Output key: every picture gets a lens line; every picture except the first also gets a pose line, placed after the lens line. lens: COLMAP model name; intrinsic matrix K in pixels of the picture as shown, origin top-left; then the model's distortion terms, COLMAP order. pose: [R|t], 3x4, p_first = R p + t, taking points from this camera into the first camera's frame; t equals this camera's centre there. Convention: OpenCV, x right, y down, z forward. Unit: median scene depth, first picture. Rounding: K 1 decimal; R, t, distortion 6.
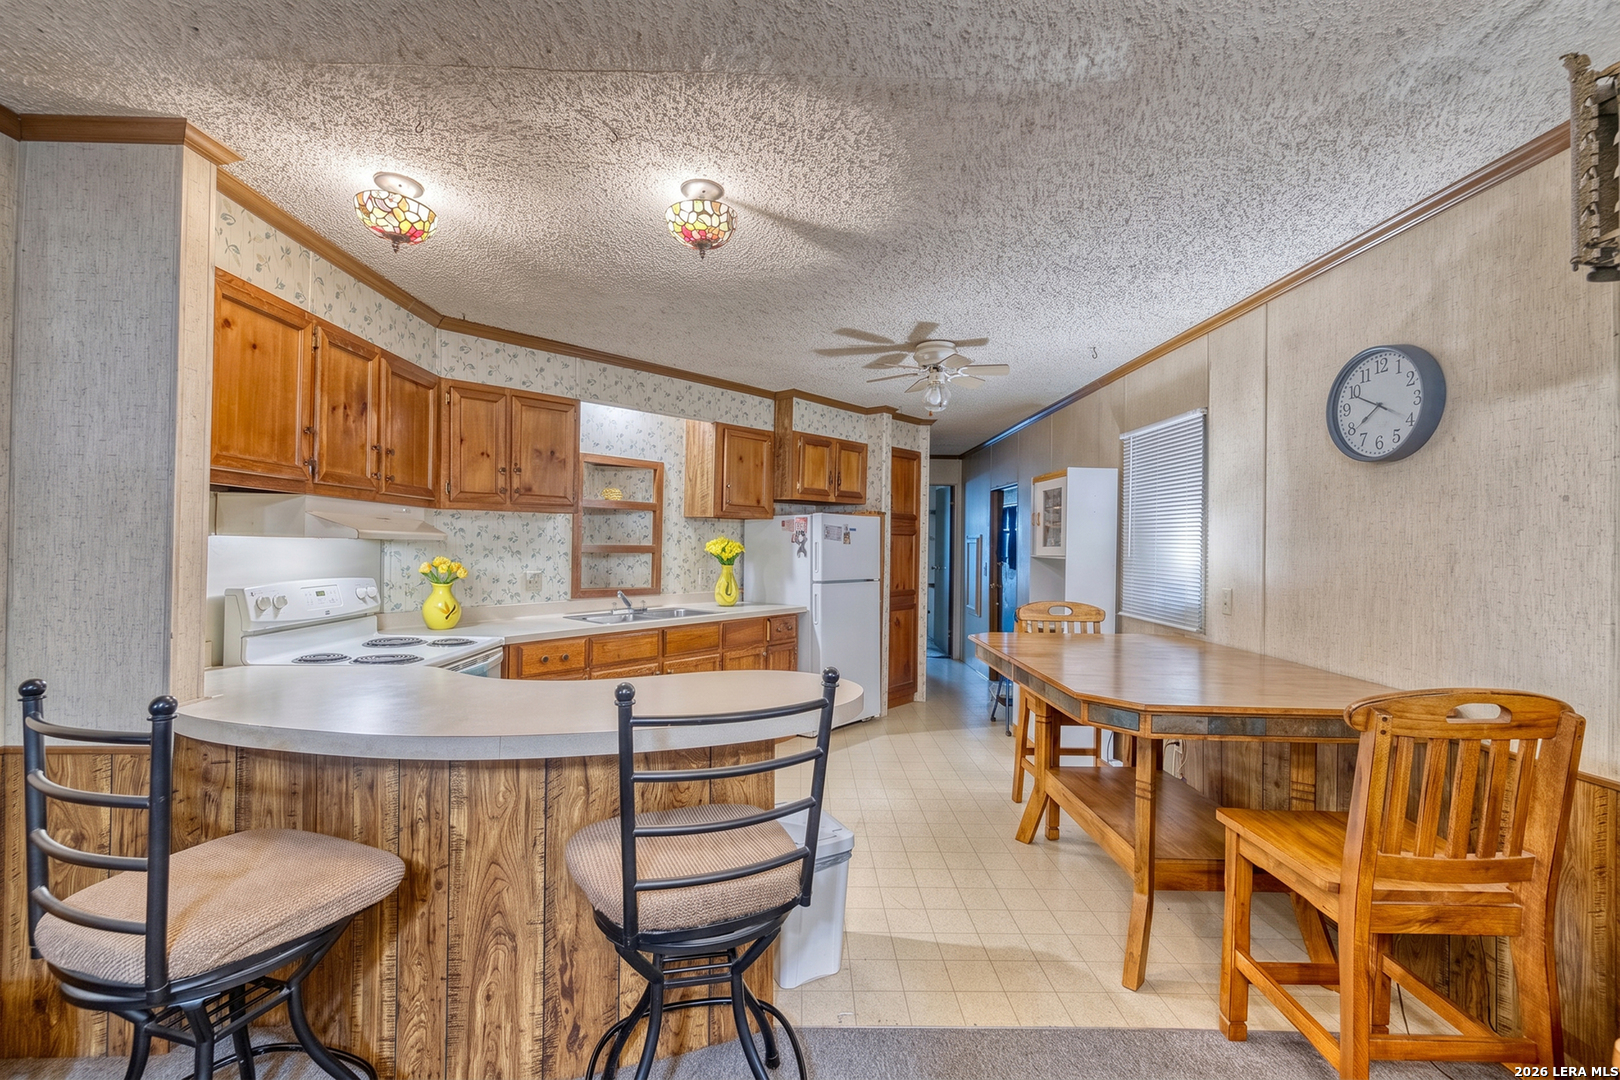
lens RADIAL K [[696.1, 0, 810.0], [0, 696.1, 542.0], [0, 0, 1]] dist [0.000925, -0.000007]
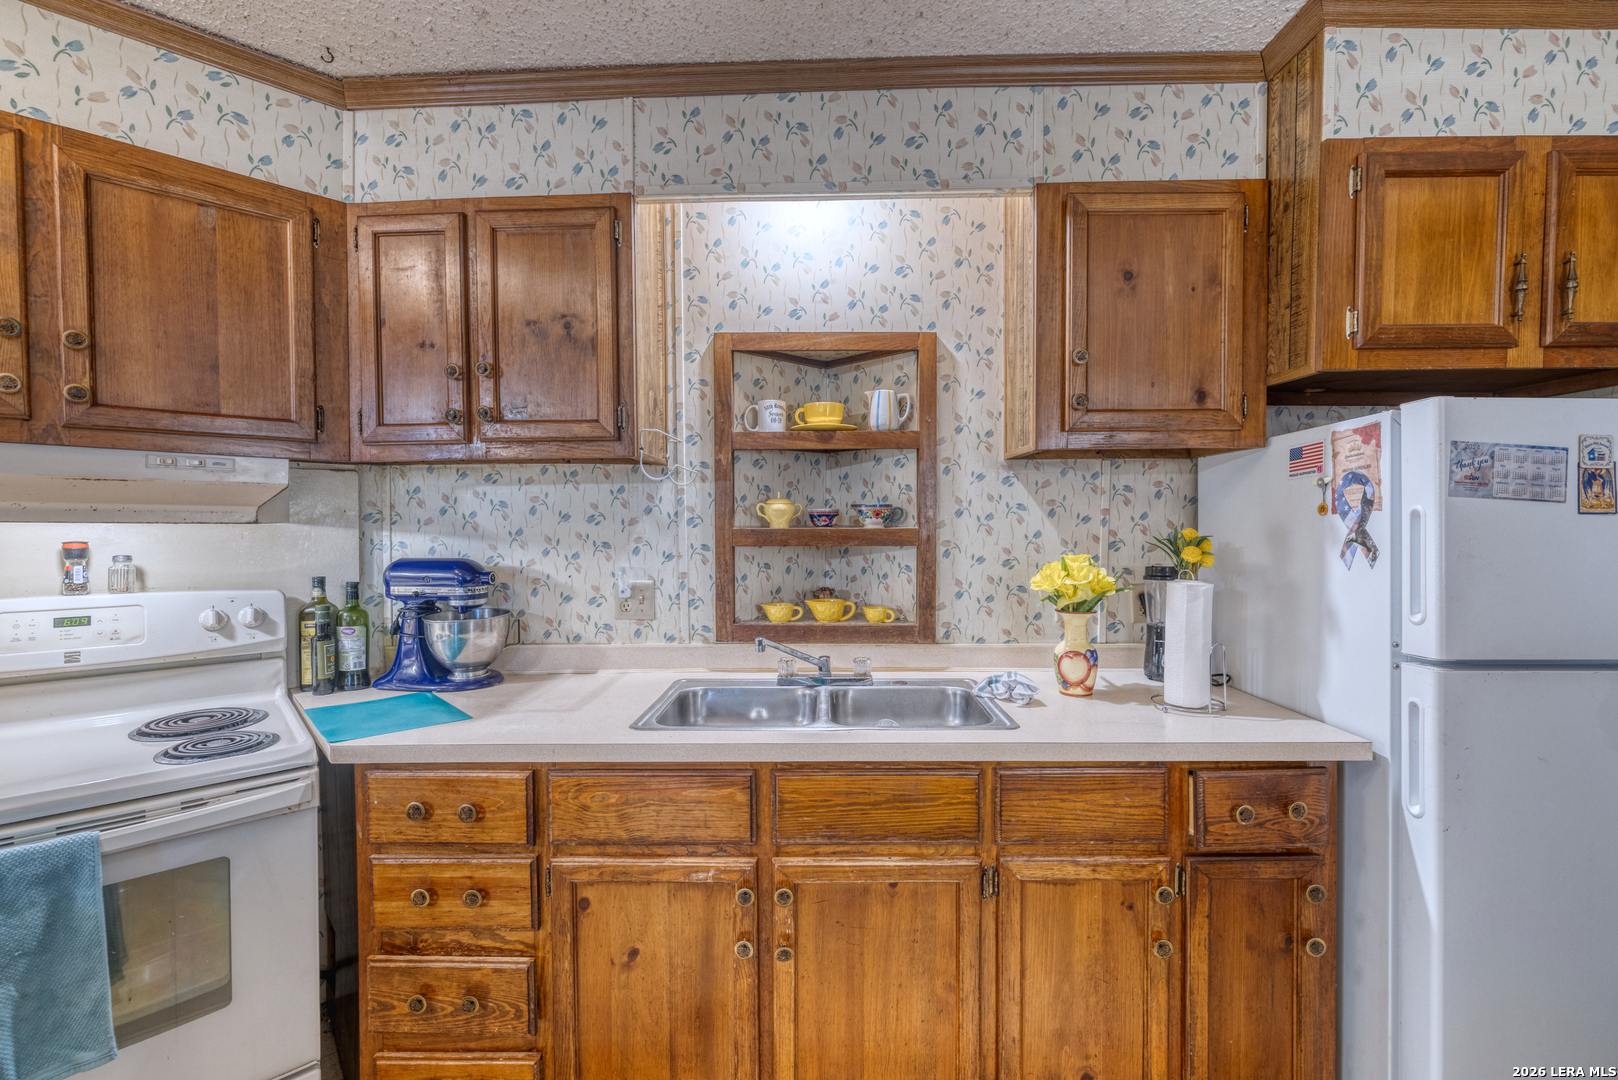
lens RADIAL K [[695.3, 0, 809.1], [0, 695.3, 537.8], [0, 0, 1]] dist [0.000925, -0.000007]
pose [[0.662623, 0.000052, -0.748953, 0.056111], [0.011888, 0.999873, 0.010587, 0.005400], [0.748859, -0.015919, 0.662538, 0.669466]]
